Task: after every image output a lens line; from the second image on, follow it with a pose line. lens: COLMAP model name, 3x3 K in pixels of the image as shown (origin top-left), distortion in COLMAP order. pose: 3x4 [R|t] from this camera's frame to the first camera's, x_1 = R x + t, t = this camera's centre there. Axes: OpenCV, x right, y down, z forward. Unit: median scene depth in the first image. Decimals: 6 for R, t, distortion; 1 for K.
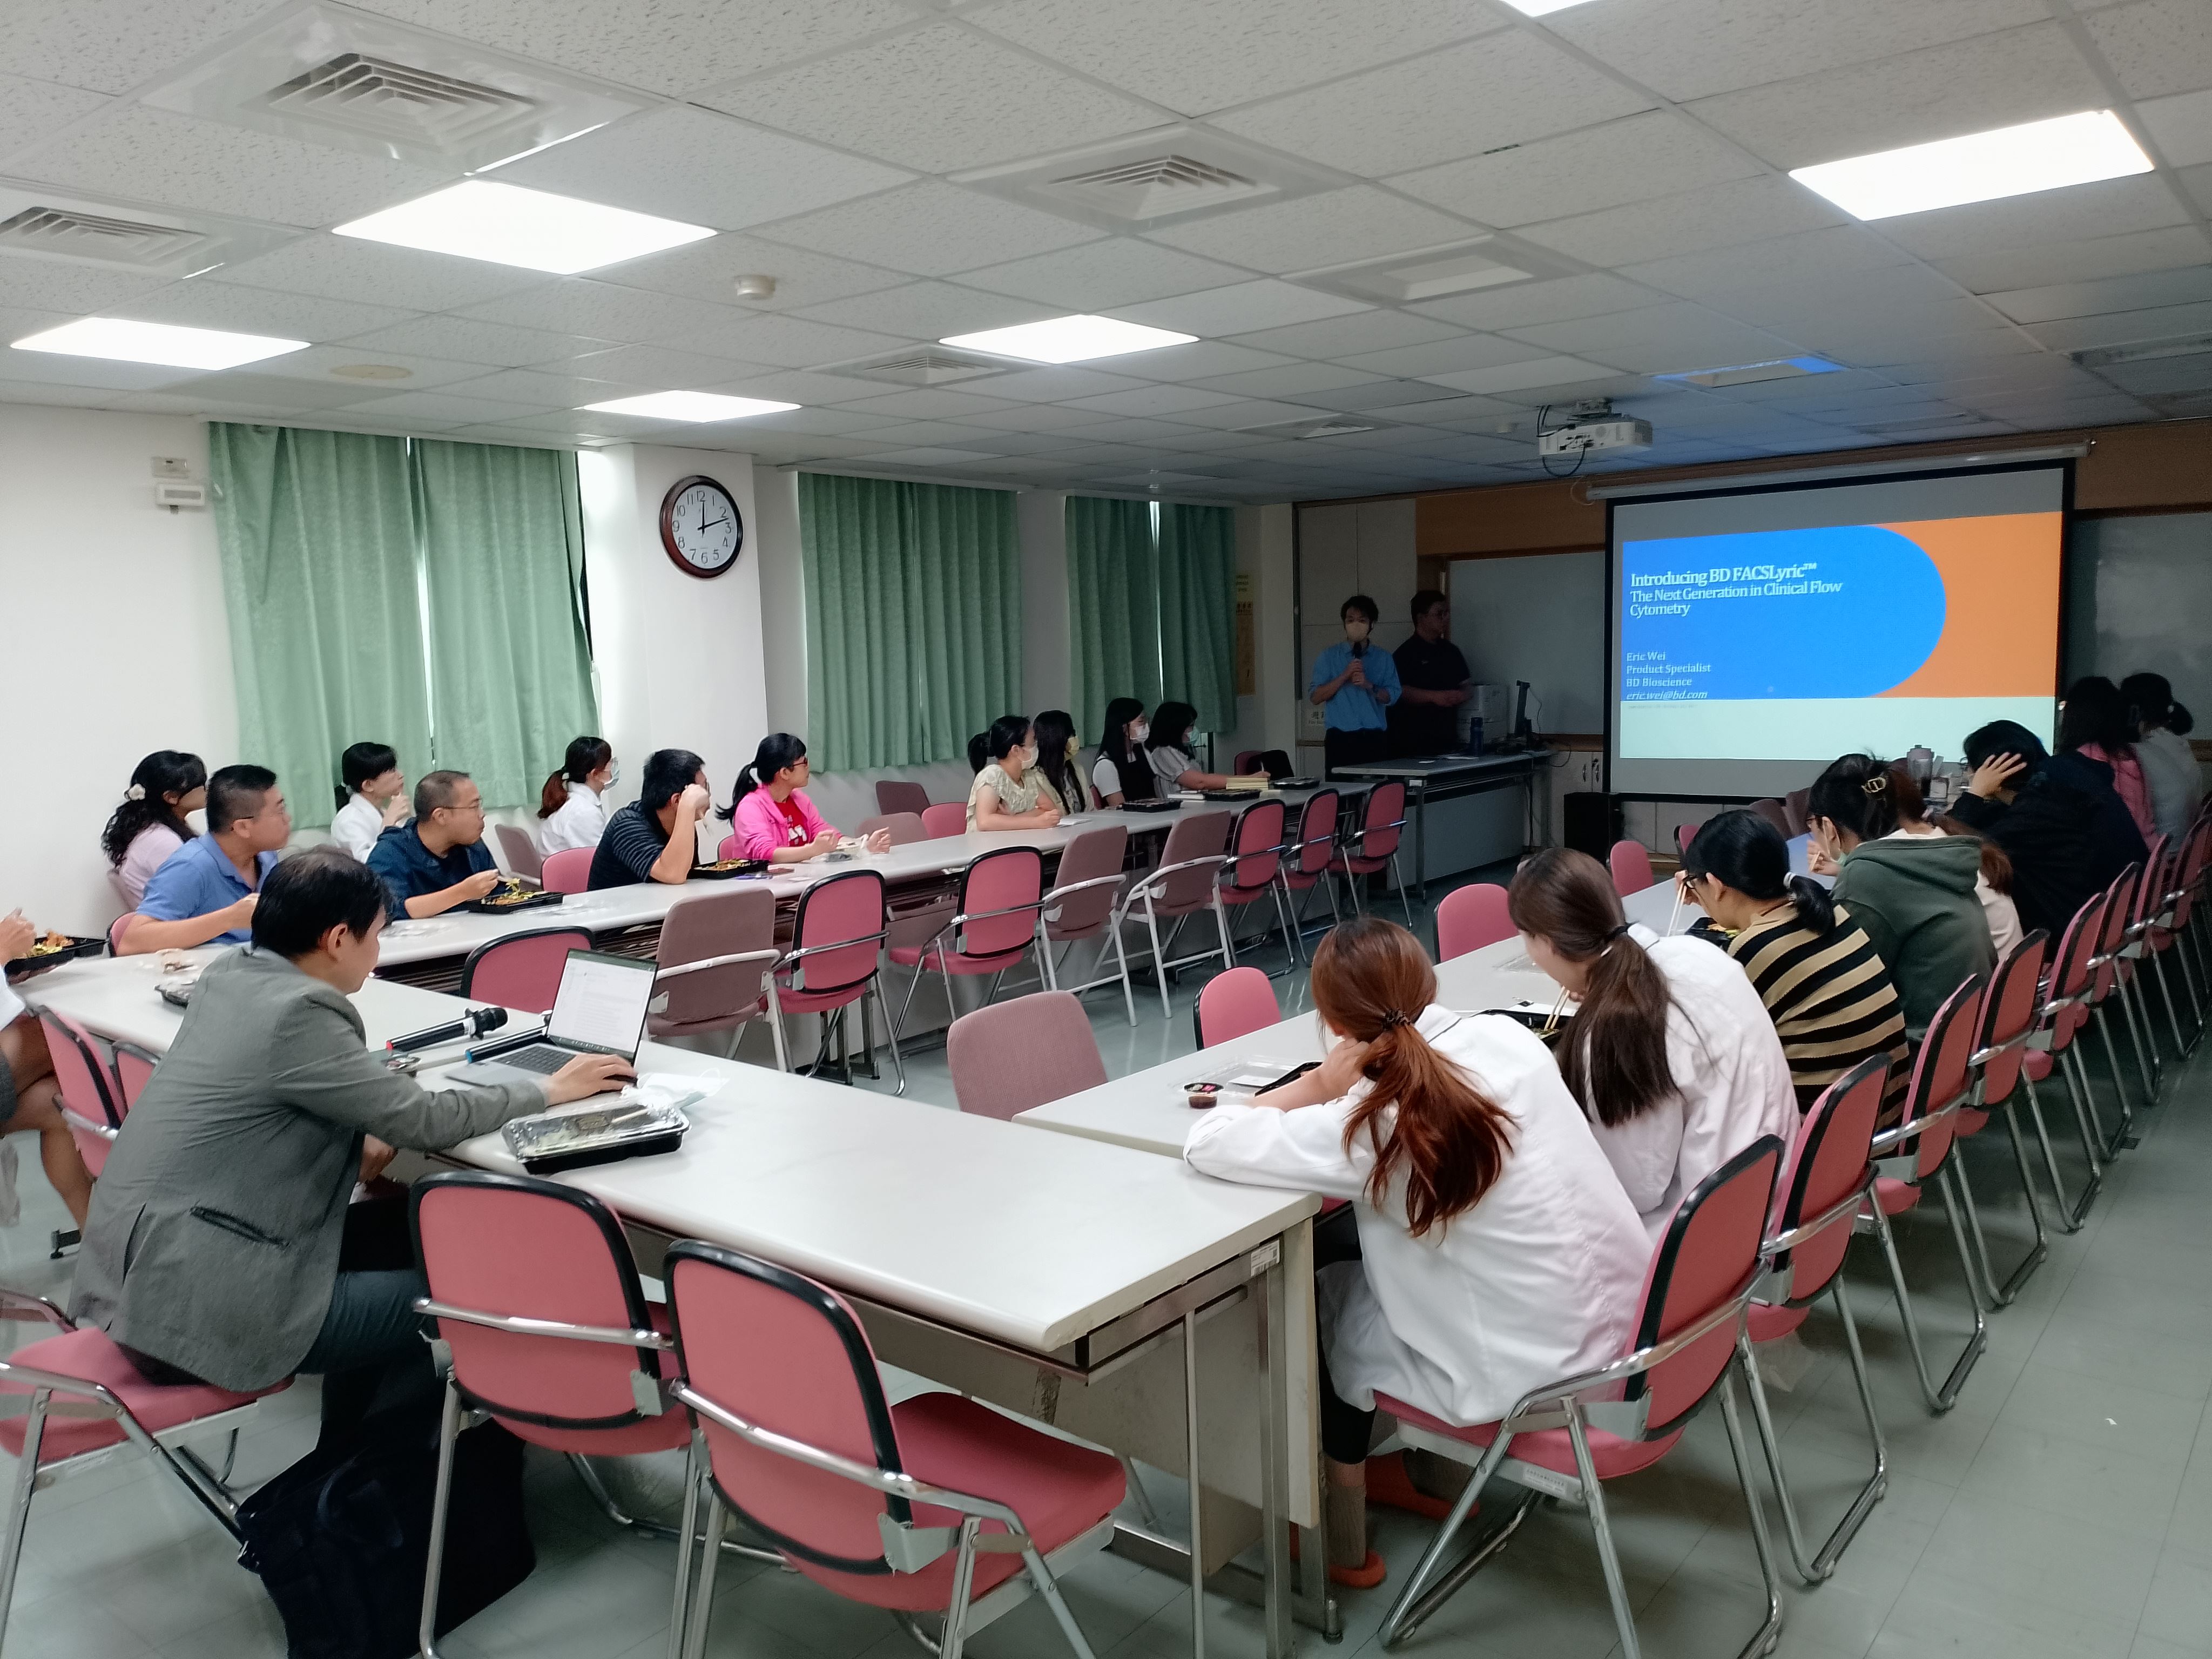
lens RADIAL K [[1622.9, 0, 1114.6], [0, 1622.9, 837.8], [0, 0, 1]] dist [0.085400, -0.082097]
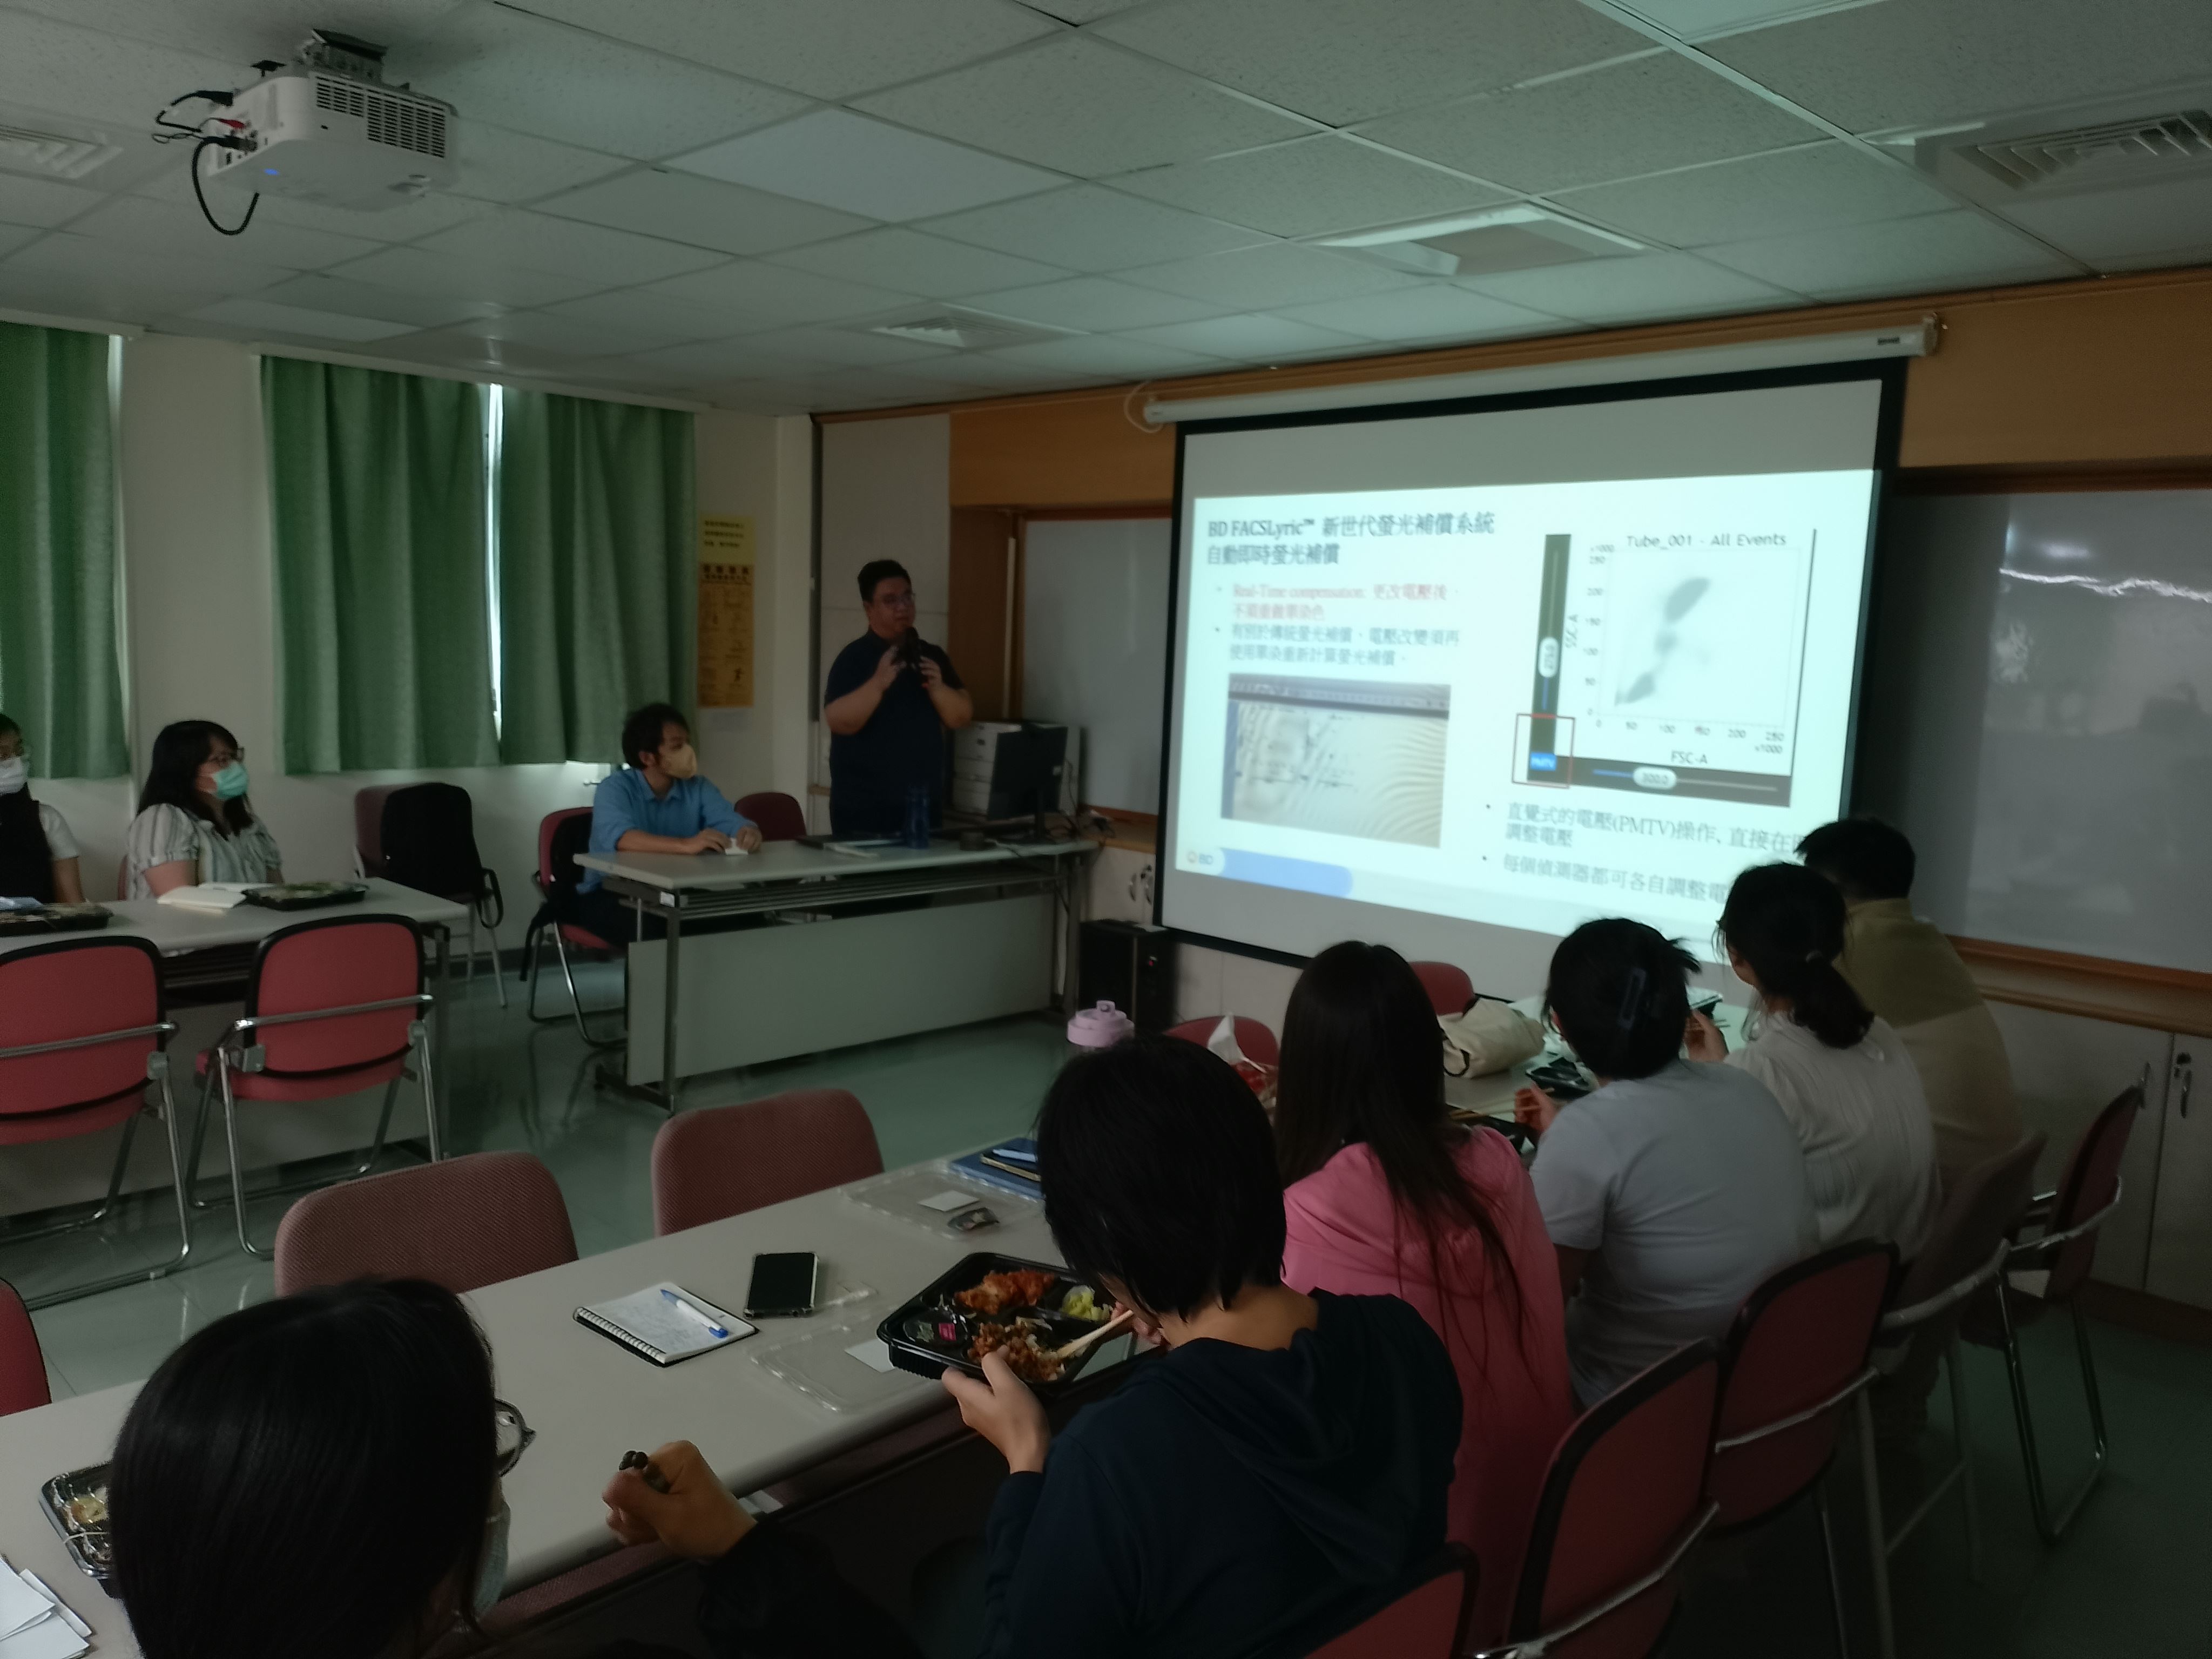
lens RADIAL K [[1622.9, 0, 1107.7], [0, 1622.9, 860.4], [0, 0, 1]] dist [0.085400, -0.082097]
pose [[0.988867, 0.087450, -0.120394, 0.567708], [-0.084193, 0.995939, 0.031893, -0.109469], [0.122694, -0.021401, 0.992214, 0.666150]]
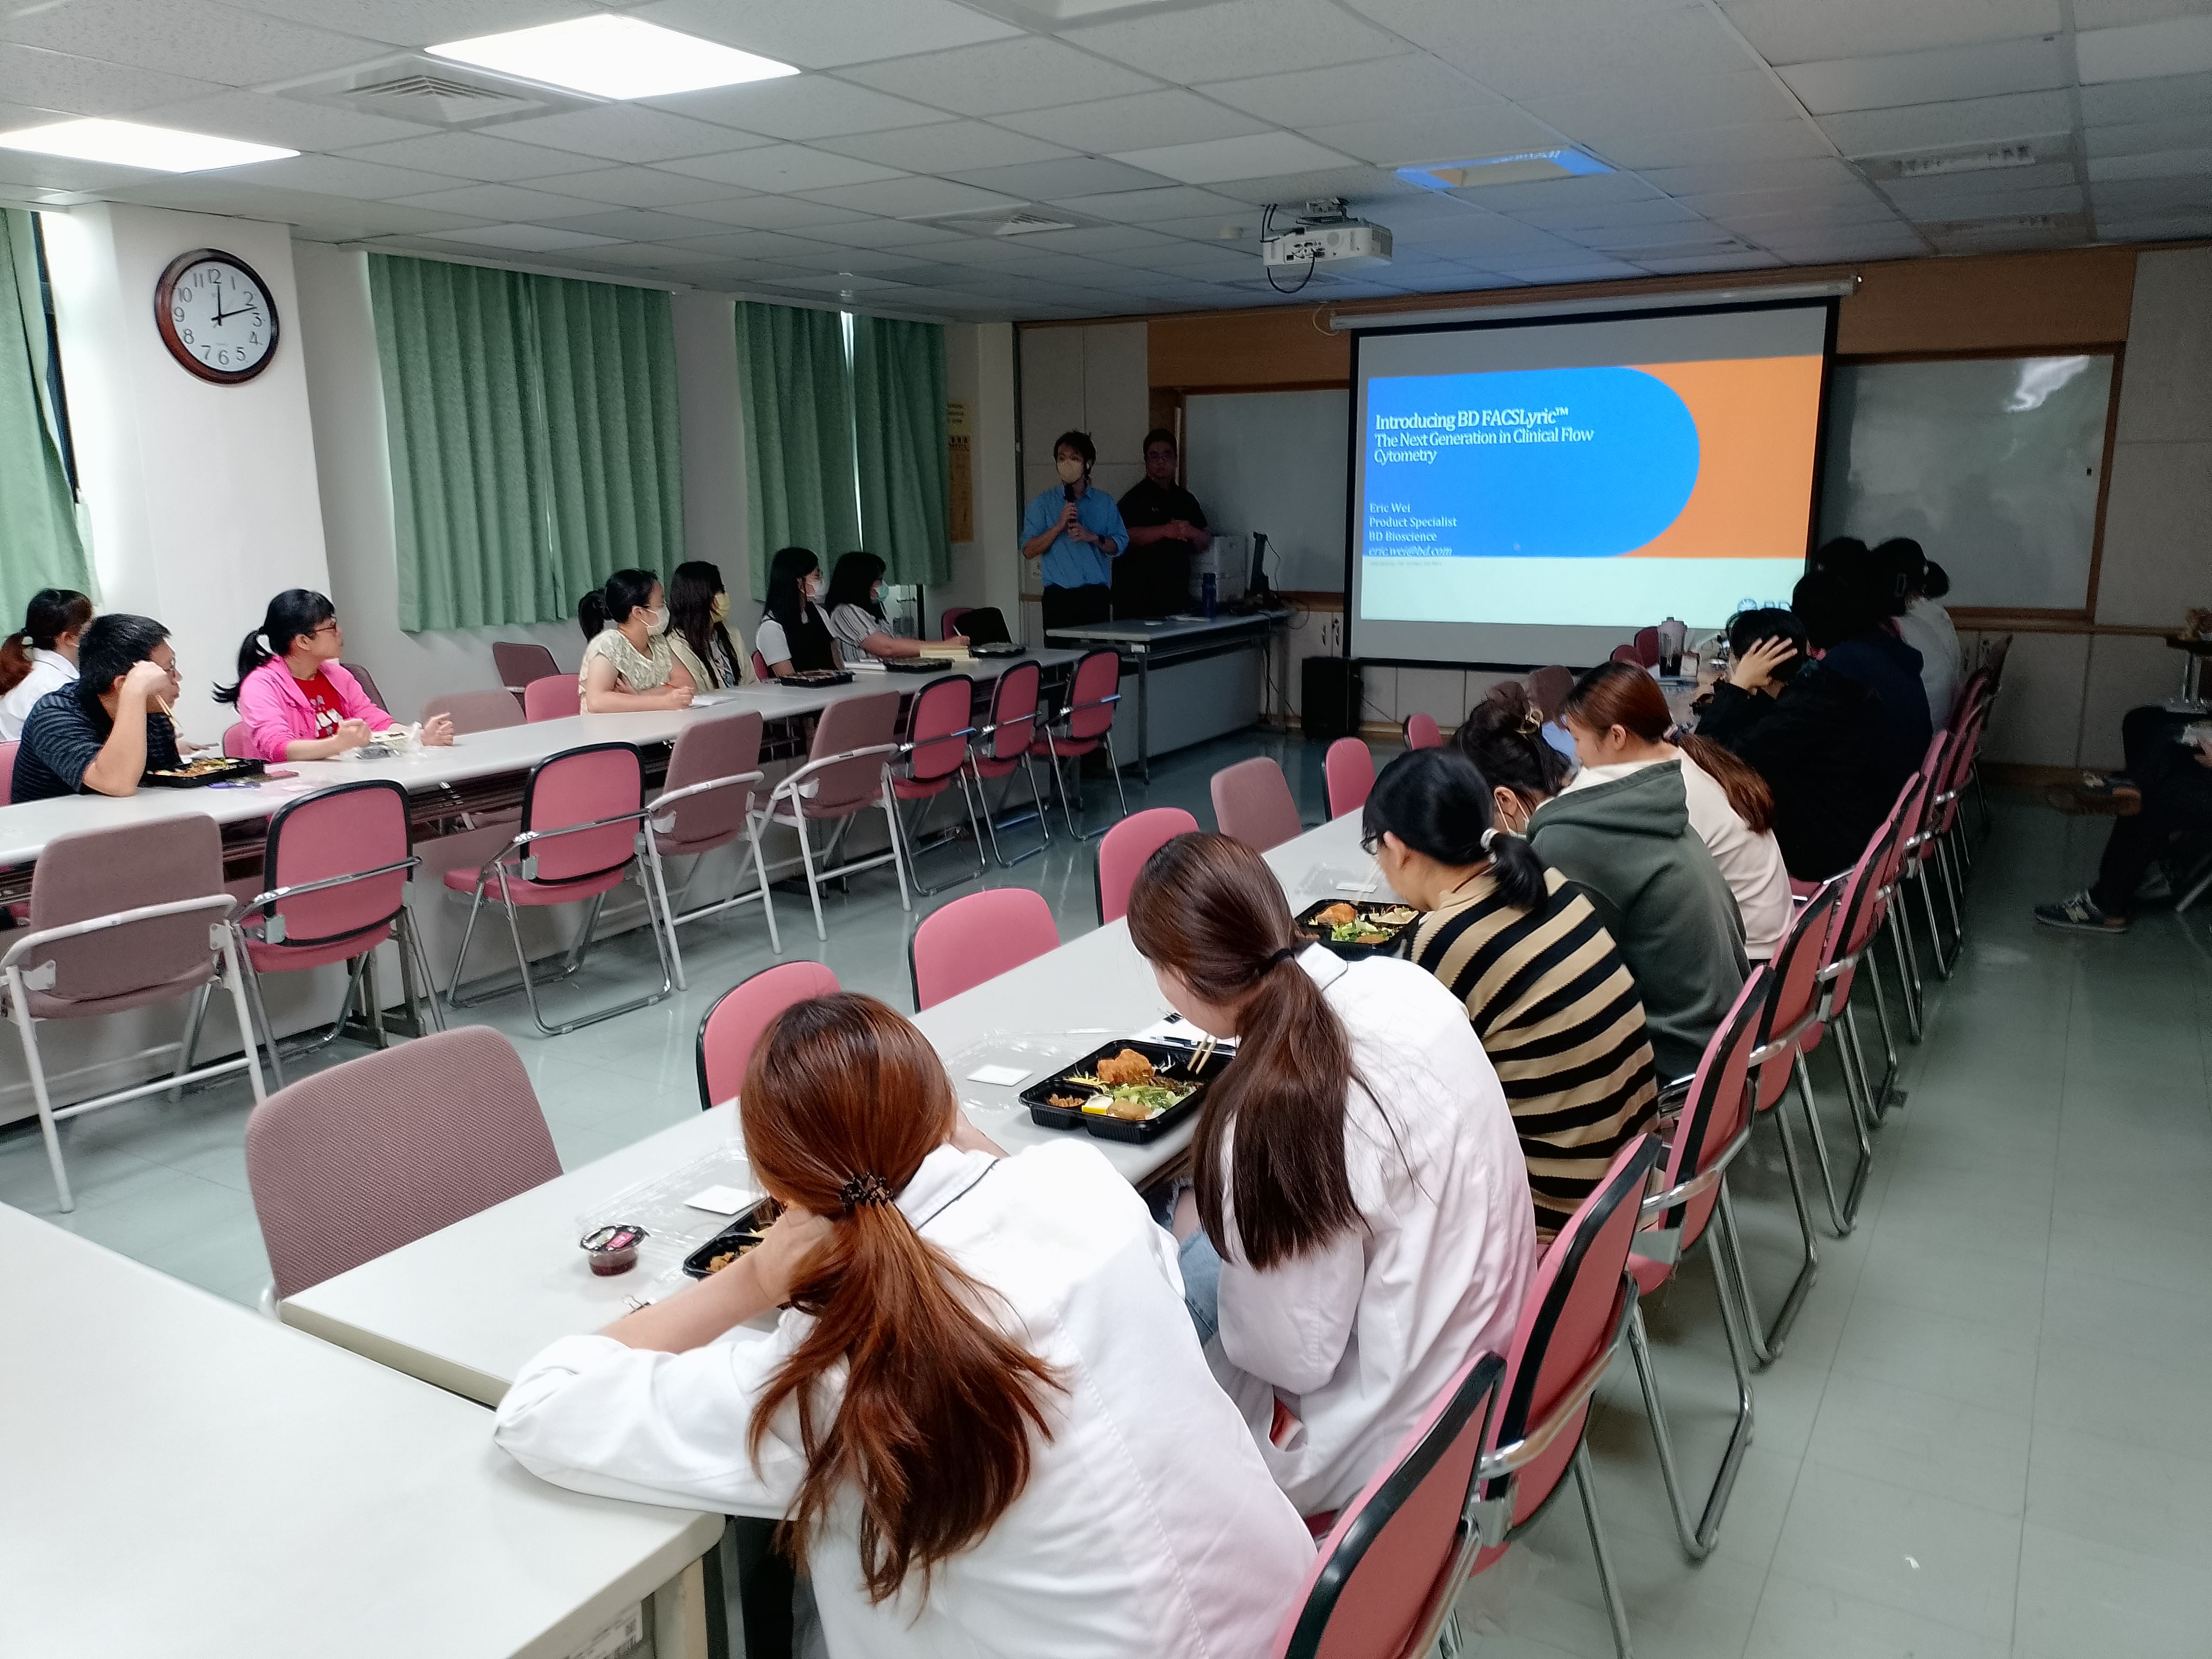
lens RADIAL K [[1622.9, 0, 1107.7], [0, 1622.9, 834.4], [0, 0, 1]] dist [0.085400, -0.082097]
pose [[0.990680, -0.009939, 0.135844, 0.066557], [-0.003115, 0.995420, 0.095543, -0.024509], [-0.136172, -0.095076, 0.986113, 0.162518]]
